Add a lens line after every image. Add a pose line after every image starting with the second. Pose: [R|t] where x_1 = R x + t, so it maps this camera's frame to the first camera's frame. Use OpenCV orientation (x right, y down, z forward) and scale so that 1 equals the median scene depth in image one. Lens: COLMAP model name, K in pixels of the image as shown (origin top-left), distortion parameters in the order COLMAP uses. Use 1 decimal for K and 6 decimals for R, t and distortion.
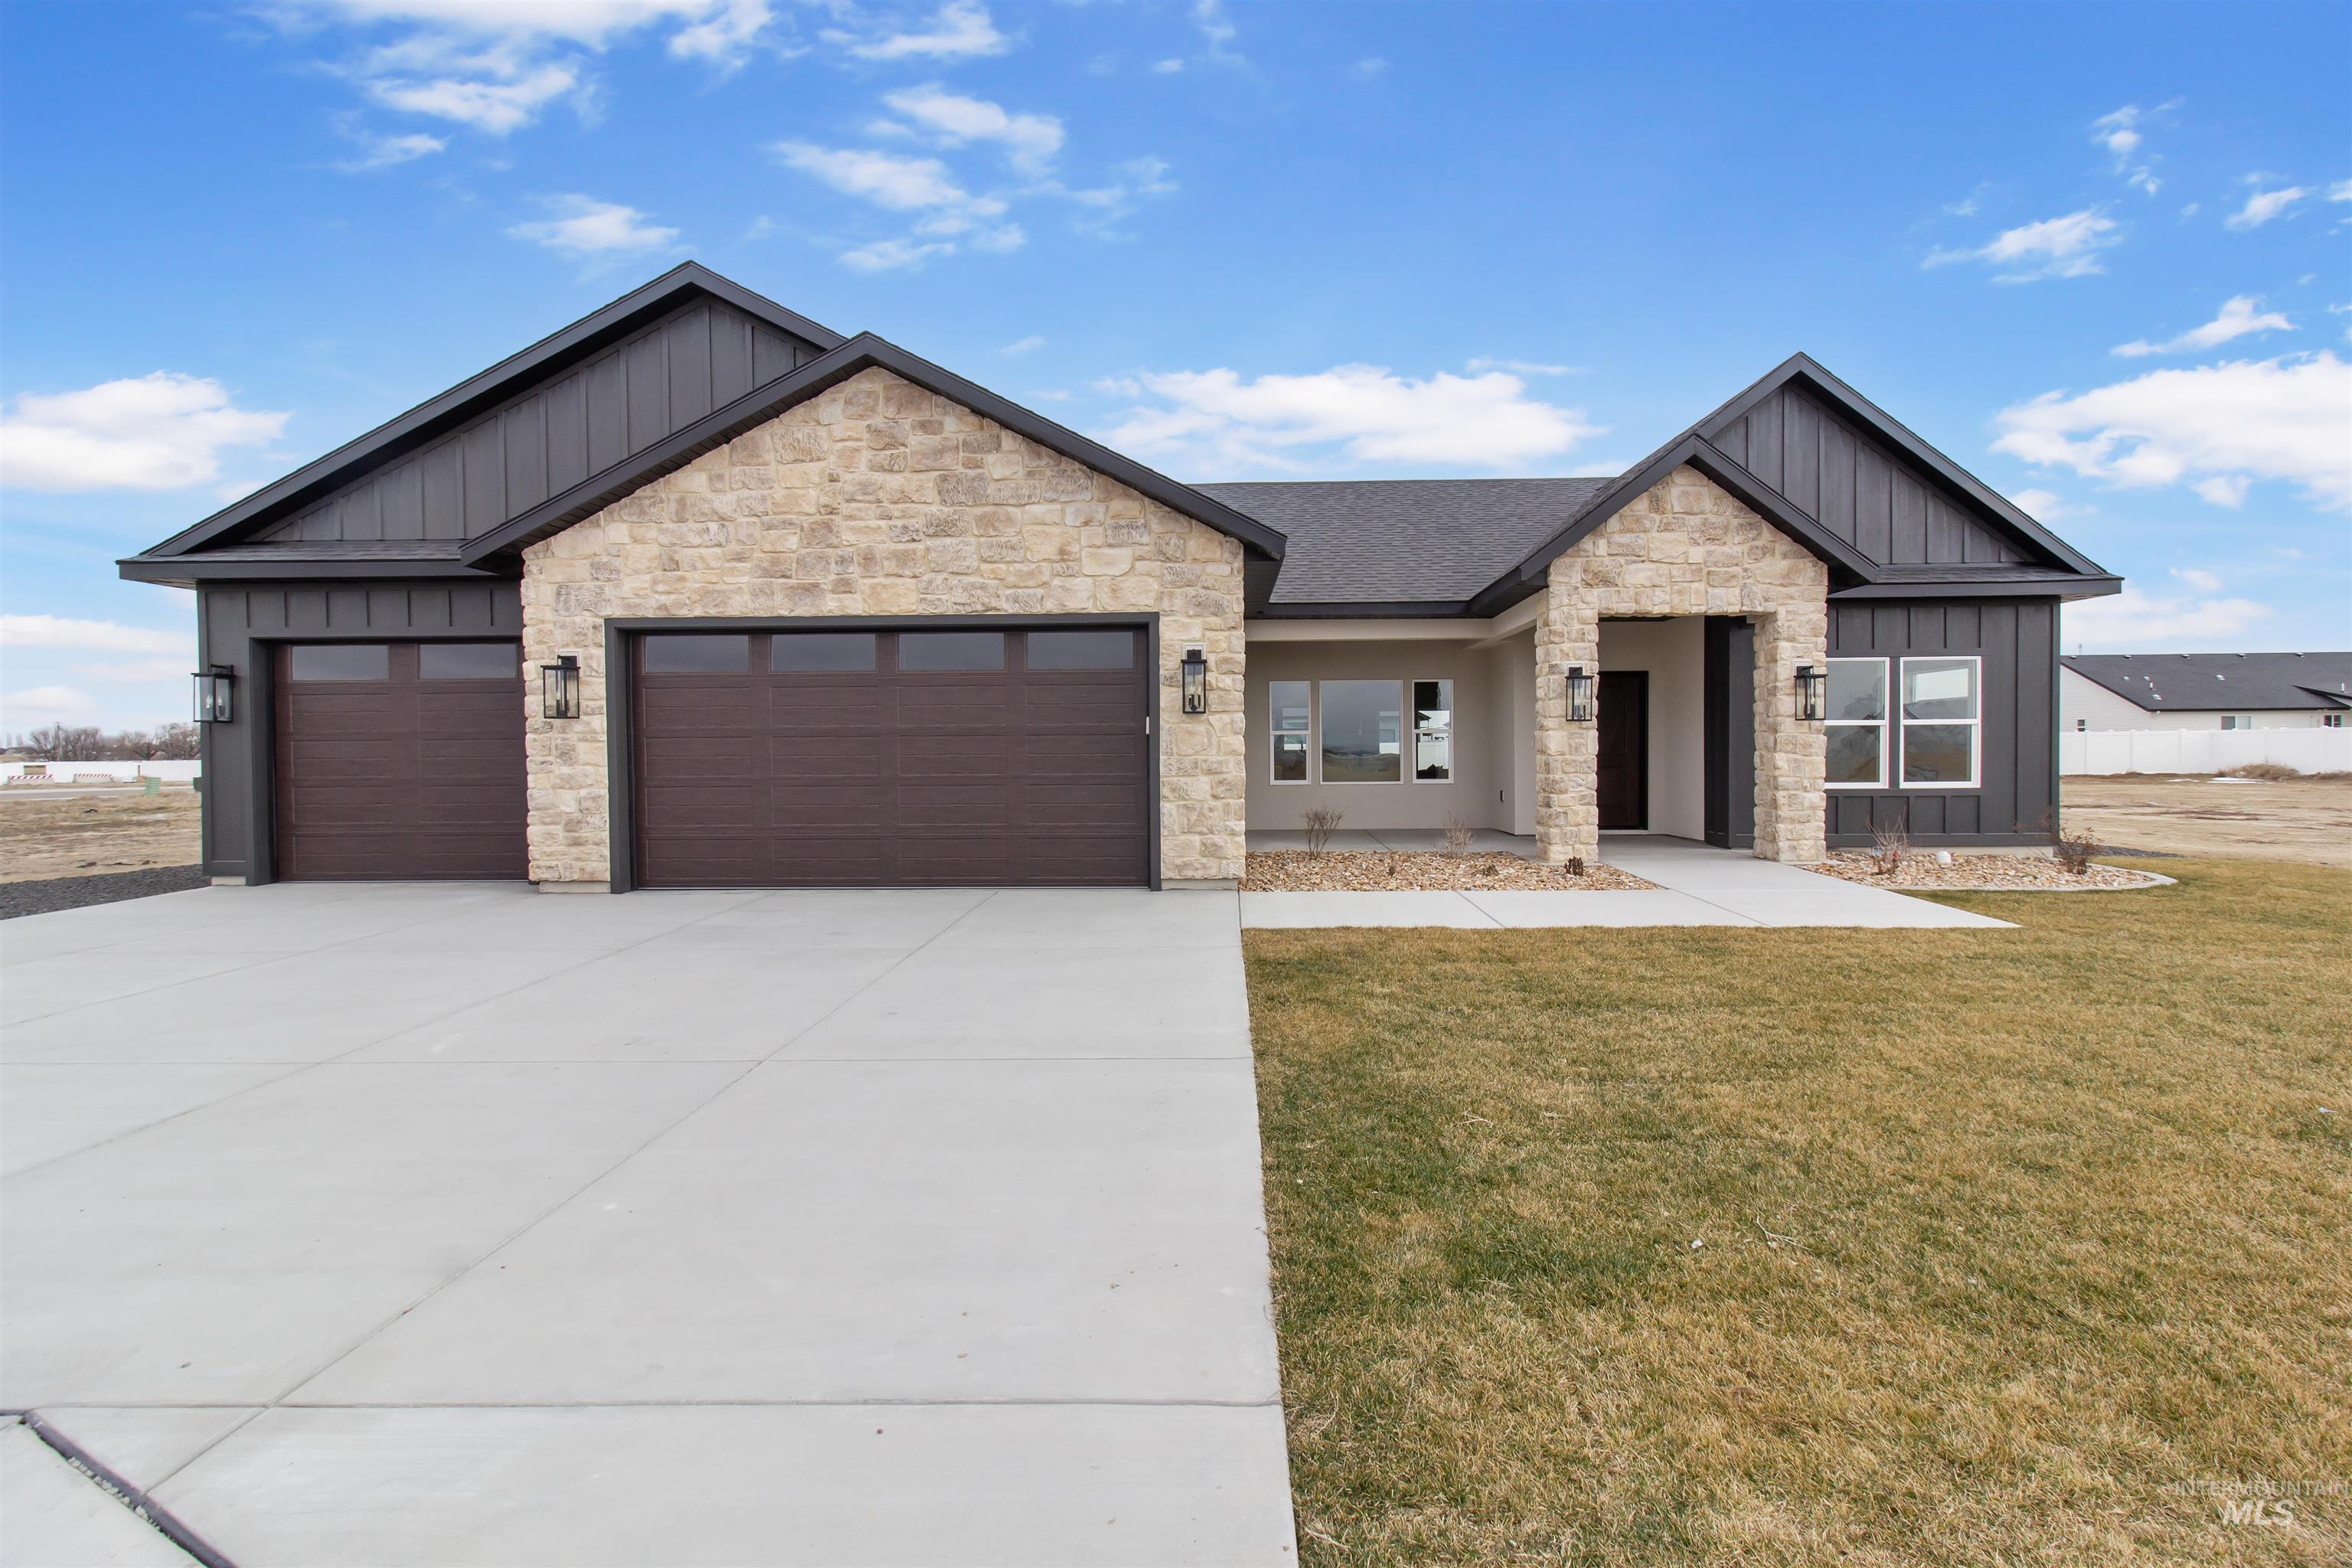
lens RADIAL K [[1082.9, 0, 1187.6], [0, 1082.9, 773.2], [0, 0, 1]] dist [0.003487, -0.000689]
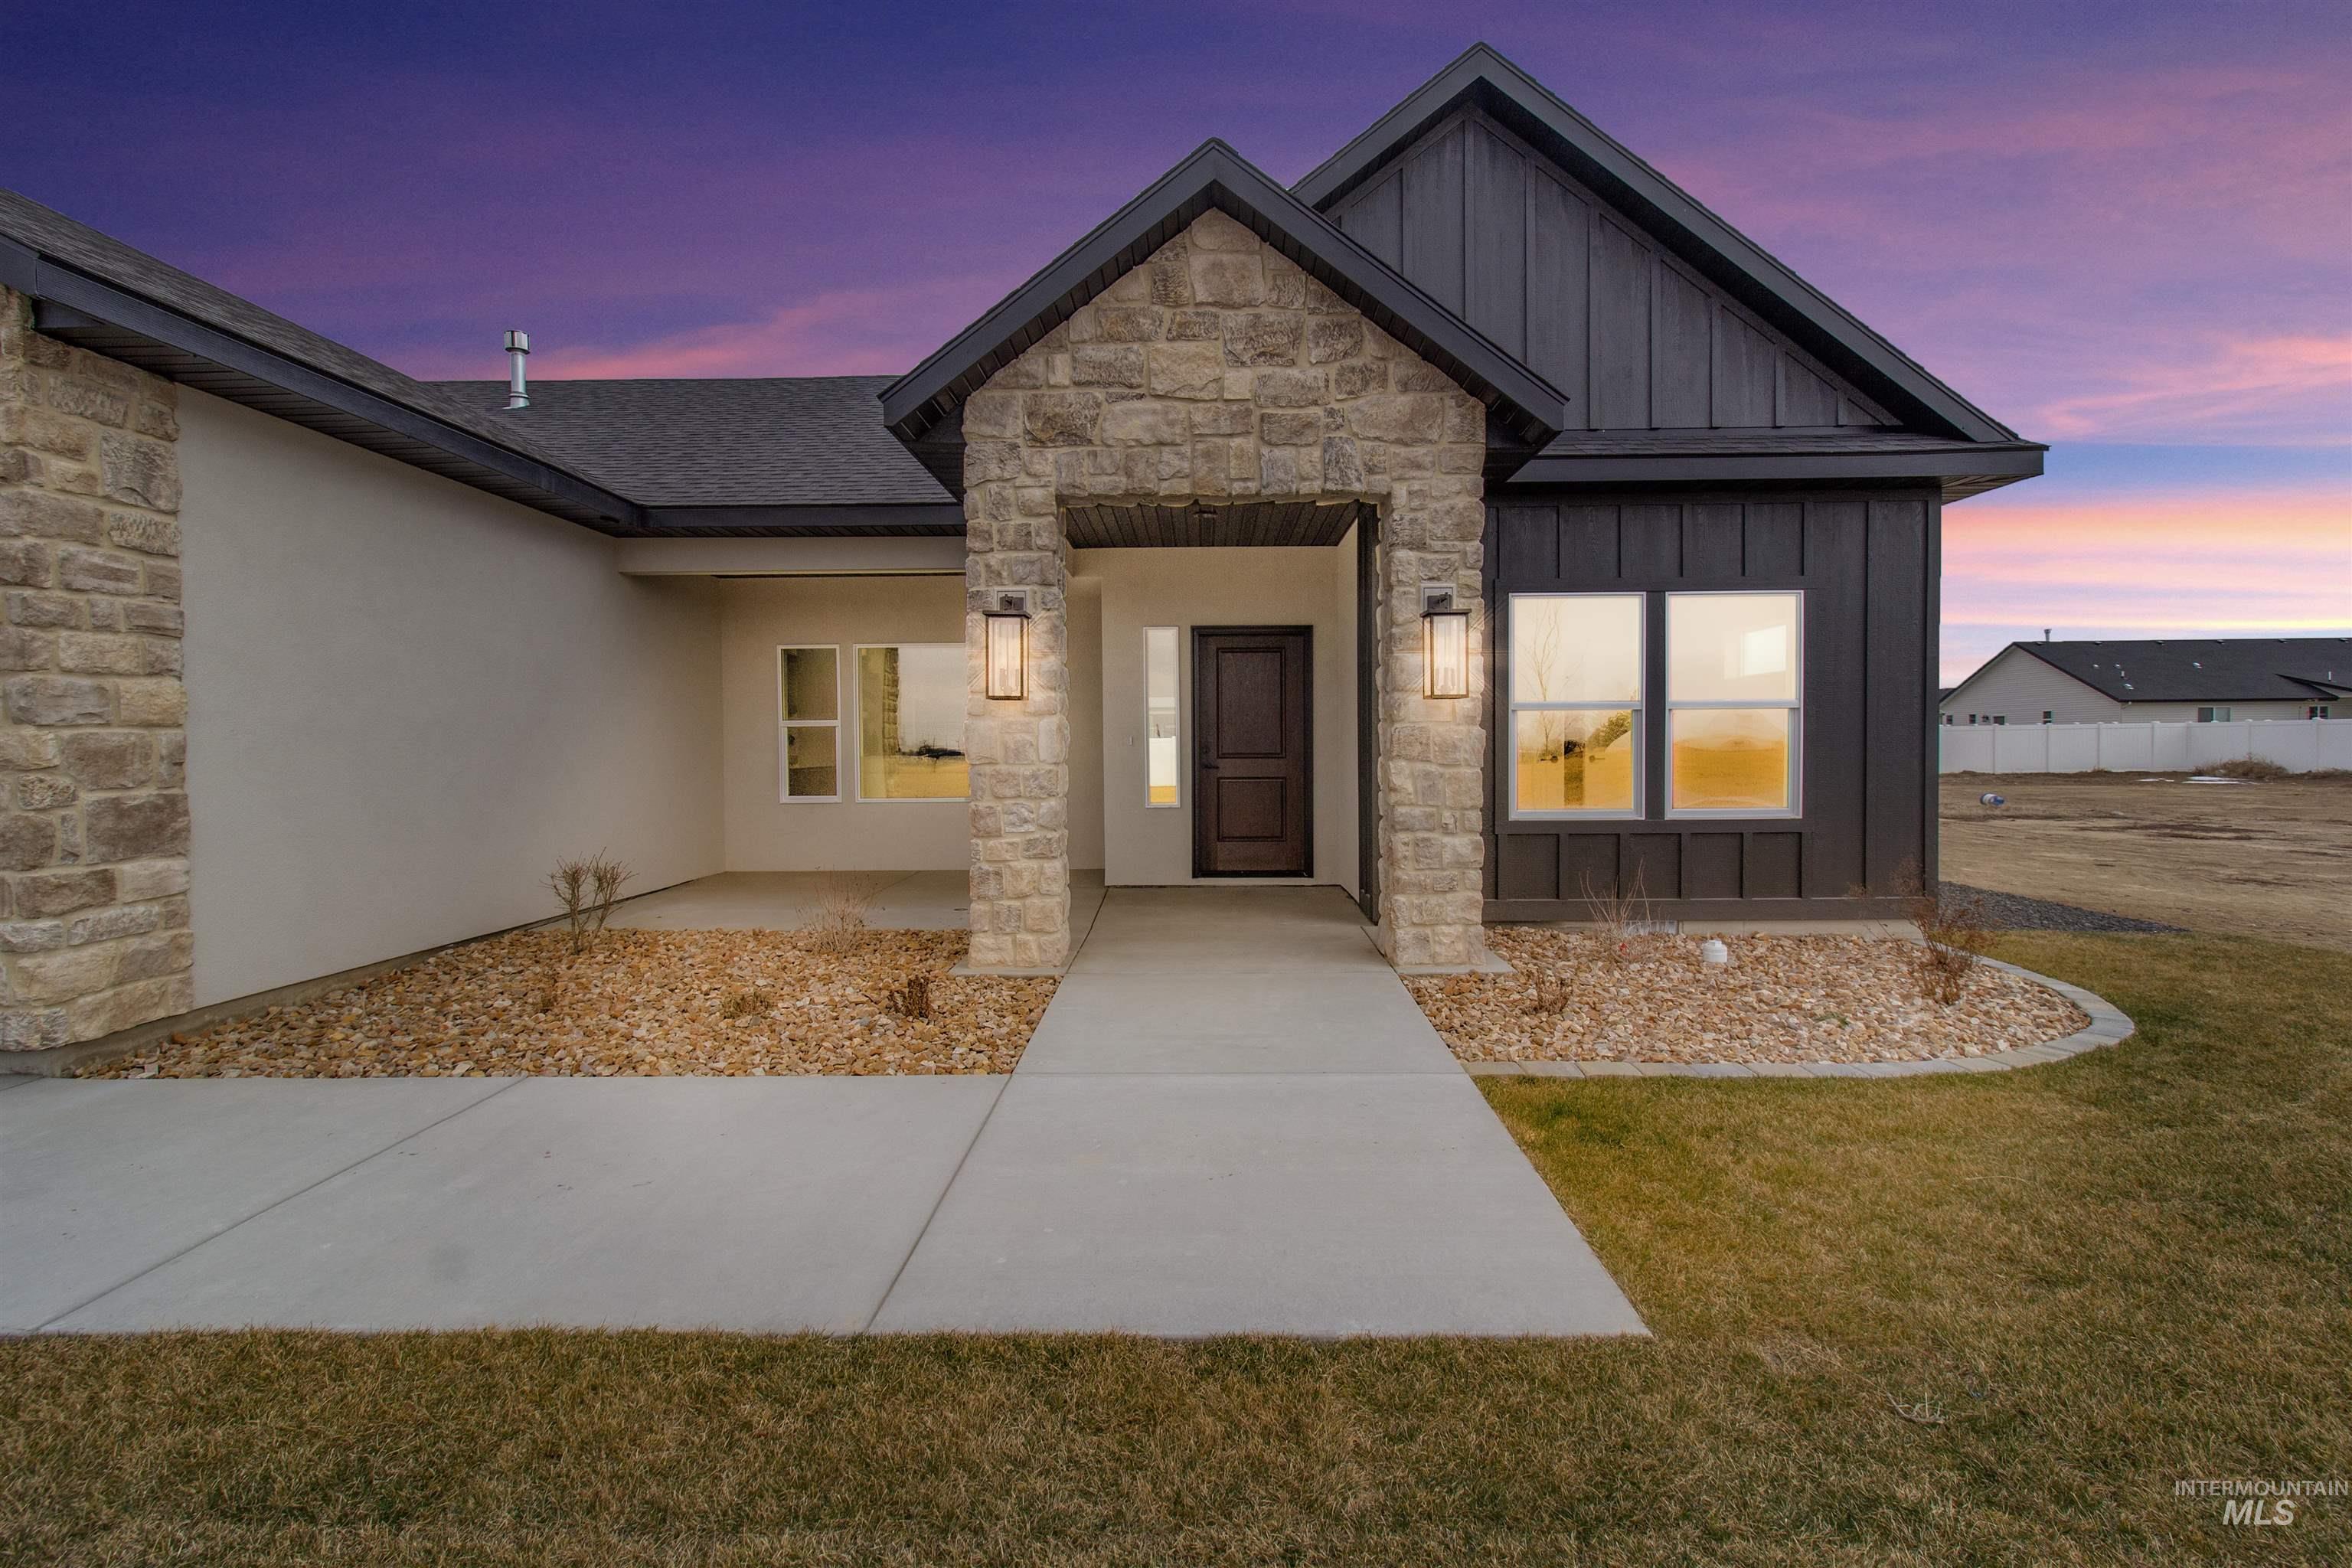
lens RADIAL K [[1082.9, 0, 1189.7], [0, 1082.9, 770.2], [0, 0, 1]] dist [0.003487, -0.000689]
pose [[0.999903, -0.000094, 0.013909, 0.462185], [0.000038, 0.999992, 0.004022, -0.017075], [-0.013910, -0.004021, 0.999895, 0.500018]]
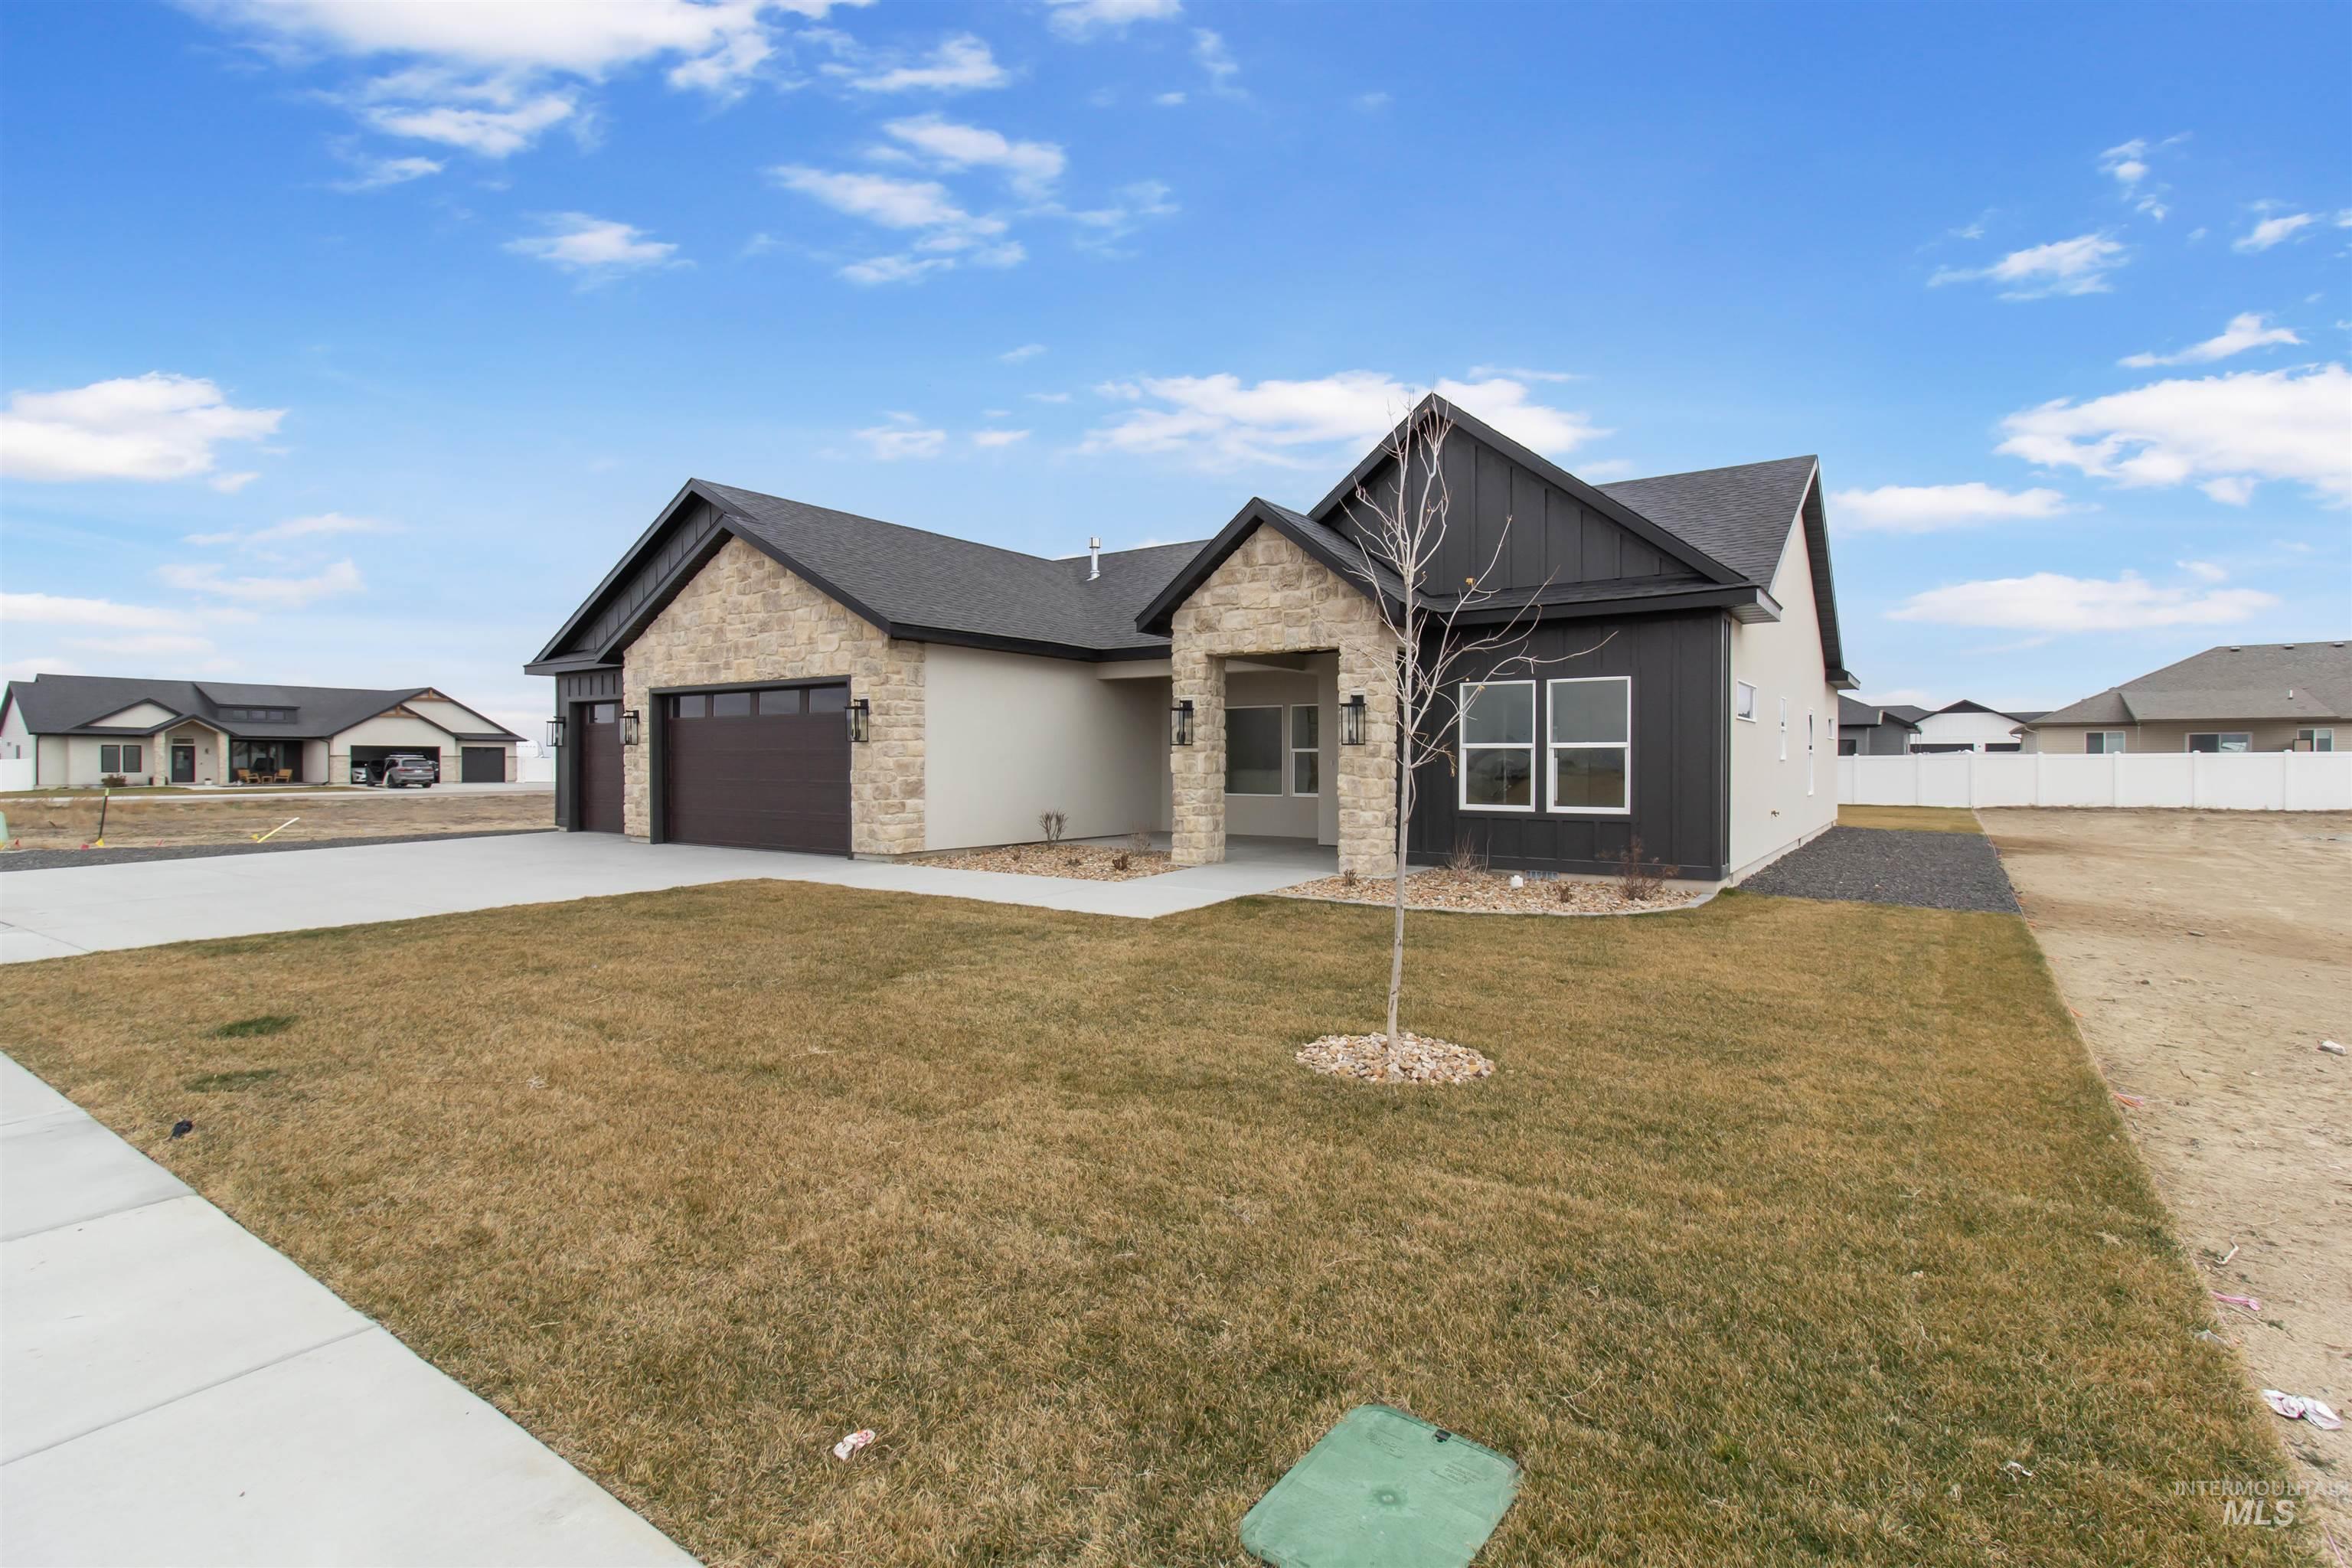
lens RADIAL K [[1082.9, 0, 1185.5], [0, 1082.9, 764.5], [0, 0, 1]] dist [0.003487, -0.000689]
pose [[0.838309, 0.010562, -0.545093, 1.068944], [-0.018163, 0.999798, -0.008560, -0.017483], [0.544893, 0.017077, 0.838332, -0.005903]]
